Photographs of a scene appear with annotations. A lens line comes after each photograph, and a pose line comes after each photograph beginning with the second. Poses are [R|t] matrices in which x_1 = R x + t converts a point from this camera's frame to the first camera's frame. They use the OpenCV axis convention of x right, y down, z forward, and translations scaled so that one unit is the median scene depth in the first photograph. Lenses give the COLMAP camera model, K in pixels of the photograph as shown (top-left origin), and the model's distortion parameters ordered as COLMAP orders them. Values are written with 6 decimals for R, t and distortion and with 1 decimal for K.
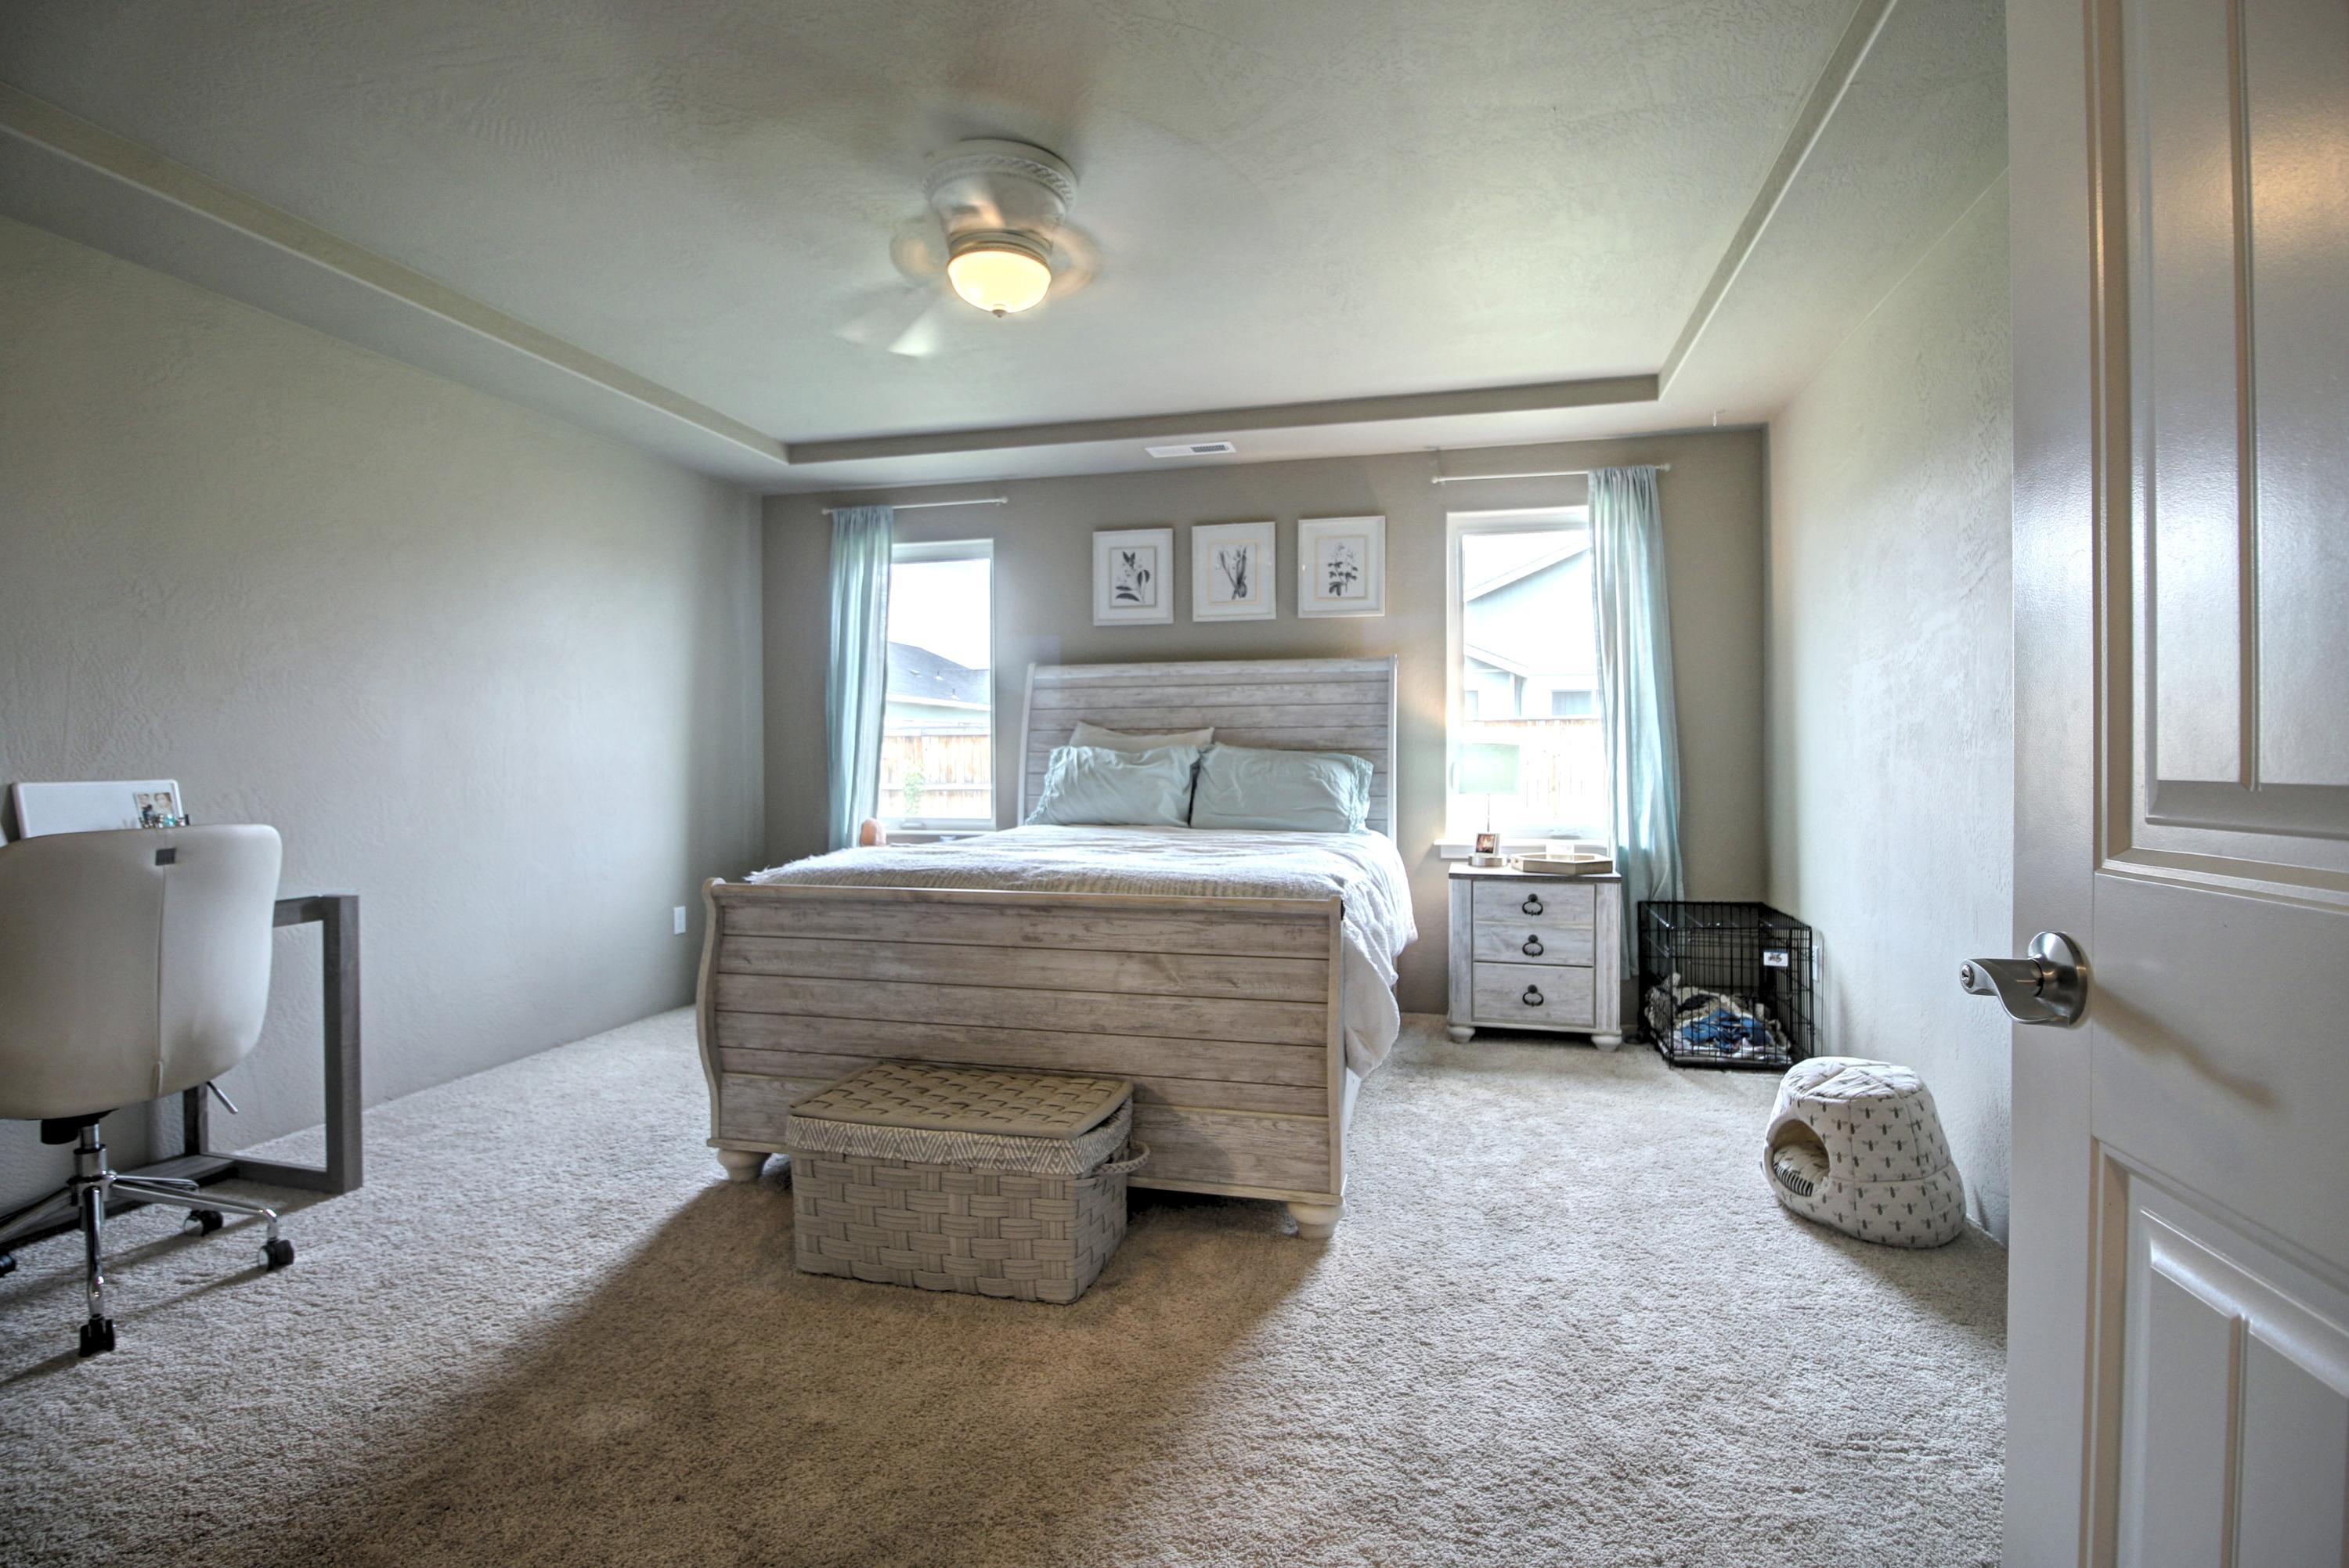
lens RADIAL K [[1087.8, 0, 1233.5], [0, 1087.8, 757.3], [0, 0, 1]] dist [-0.008265, -0.000565]
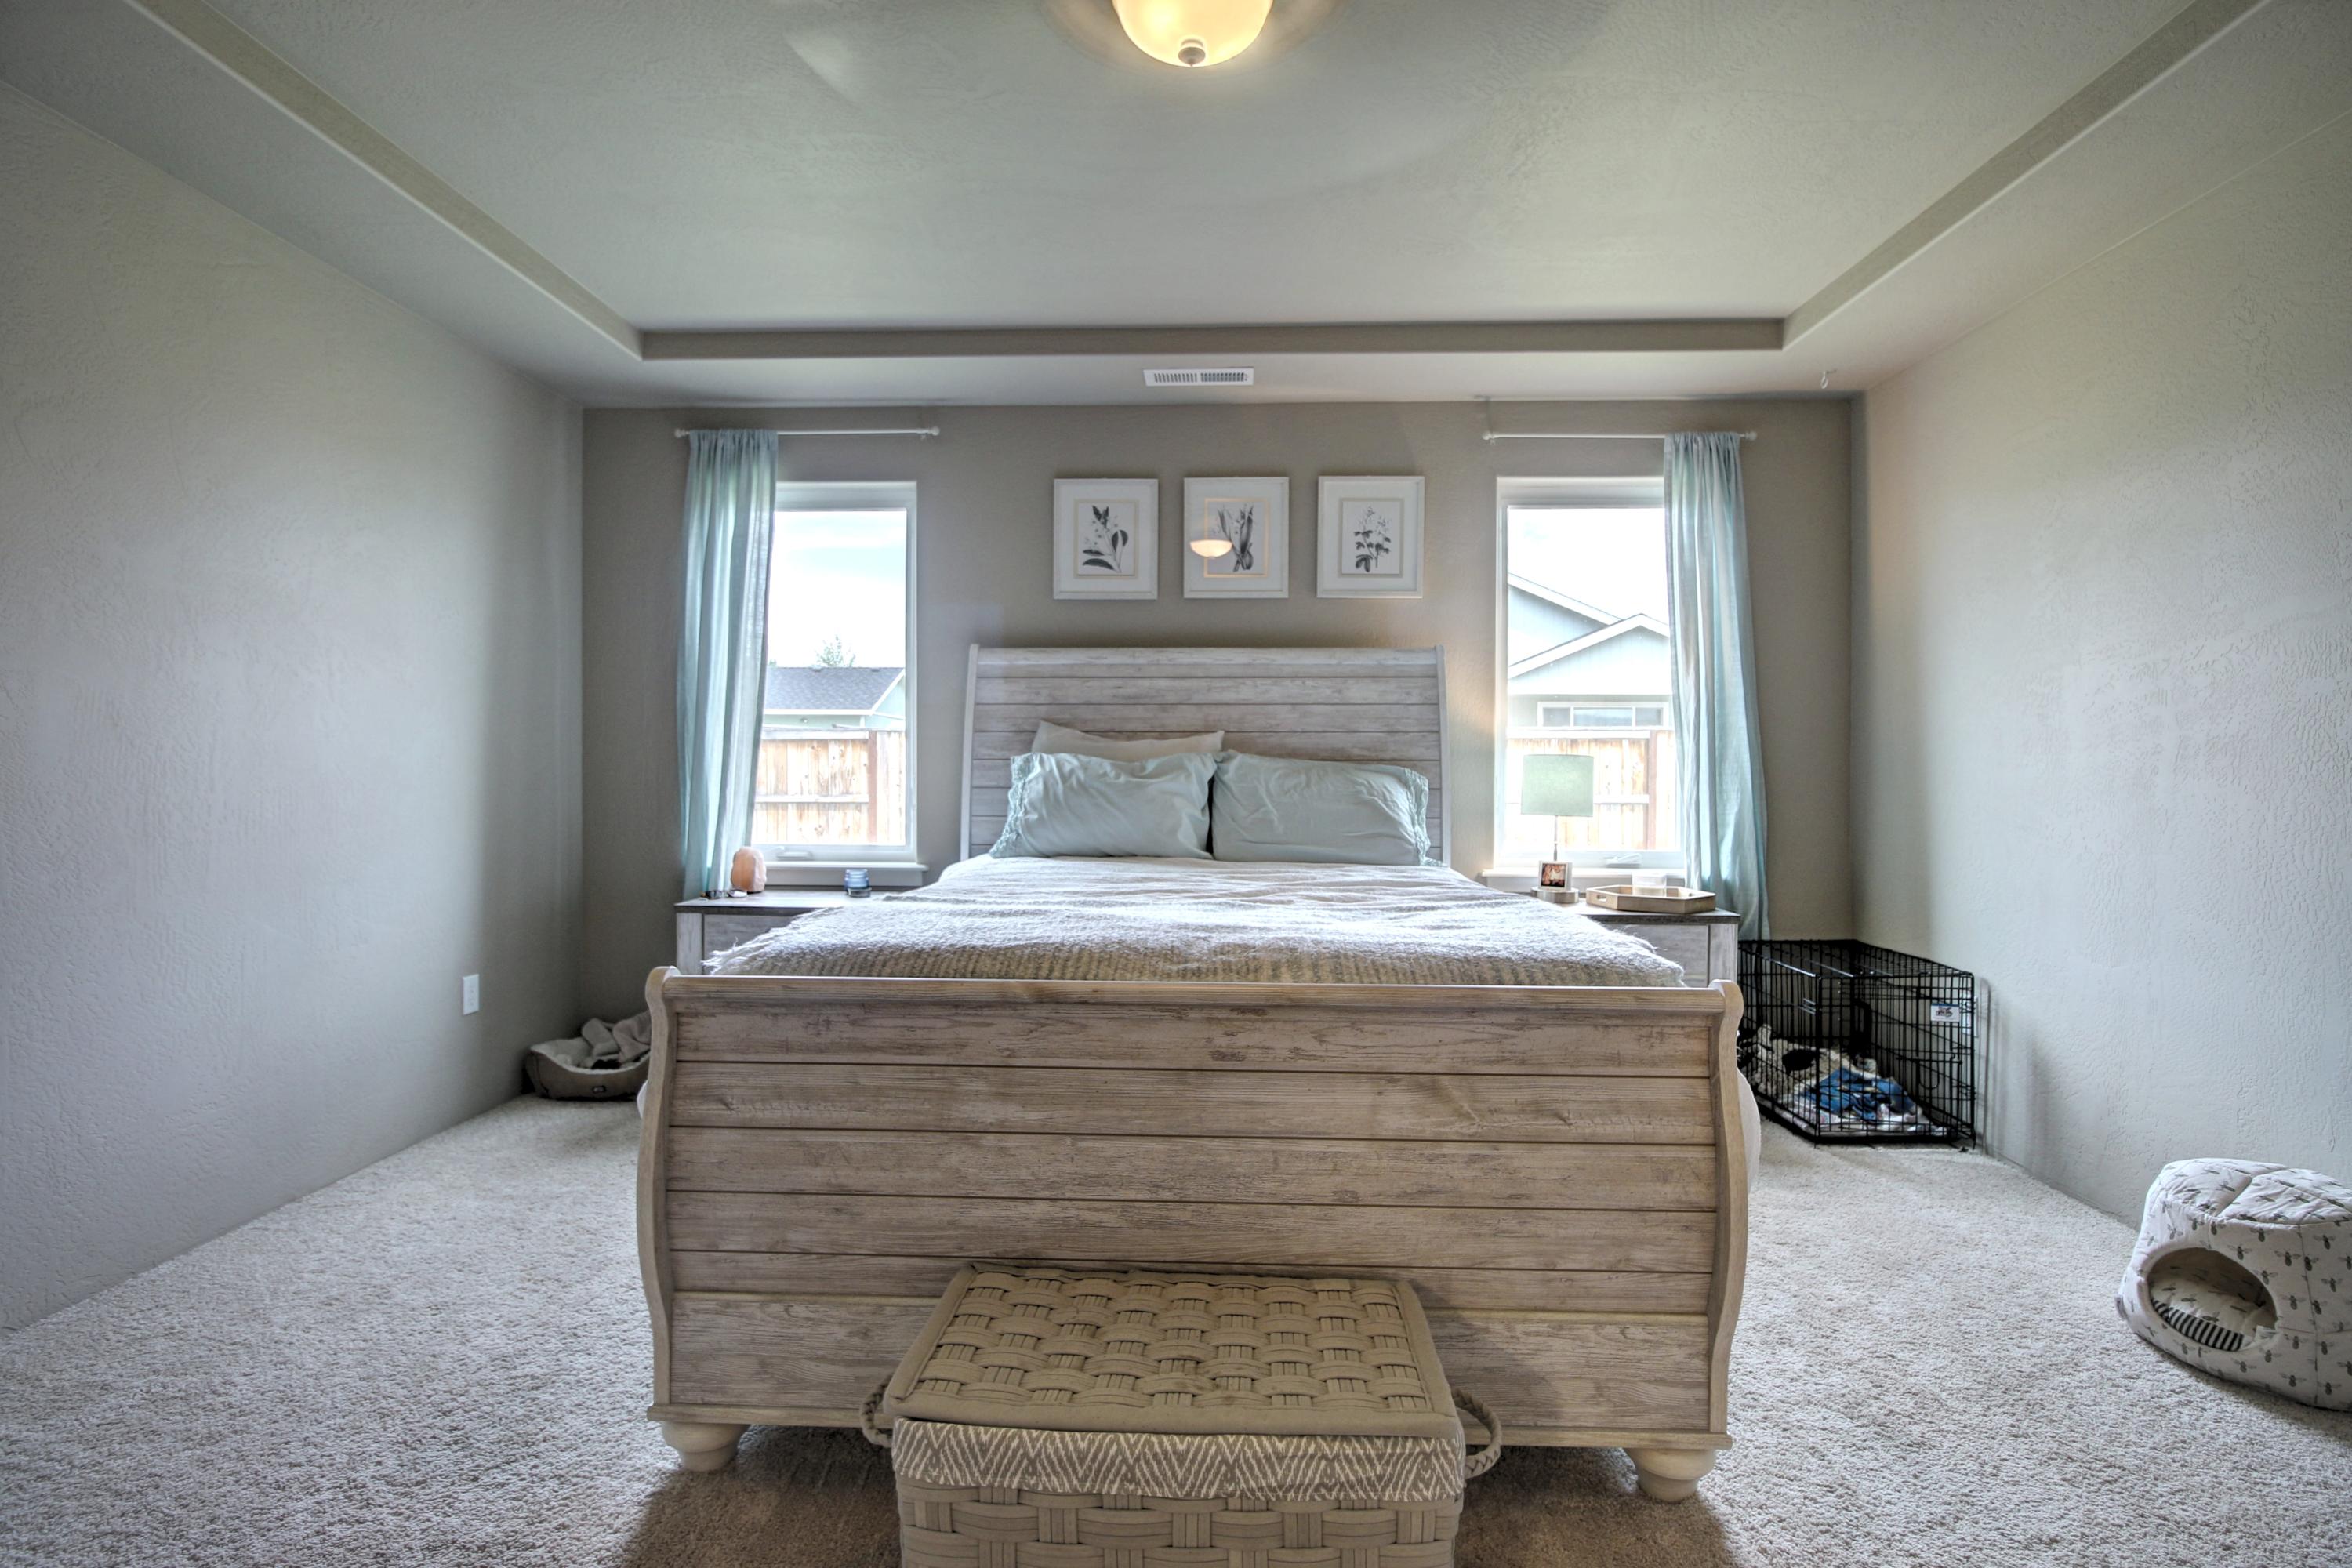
lens RADIAL K [[1099.7, 0, 1192.6], [0, 1099.7, 764.7], [0, 0, 1]] dist [0.001159, -0.012246]
pose [[0.982143, 0.008659, 0.187935, -0.304958], [-0.008229, 0.999961, -0.003064, -0.000360], [-0.187954, 0.001463, 0.982177, 0.350611]]
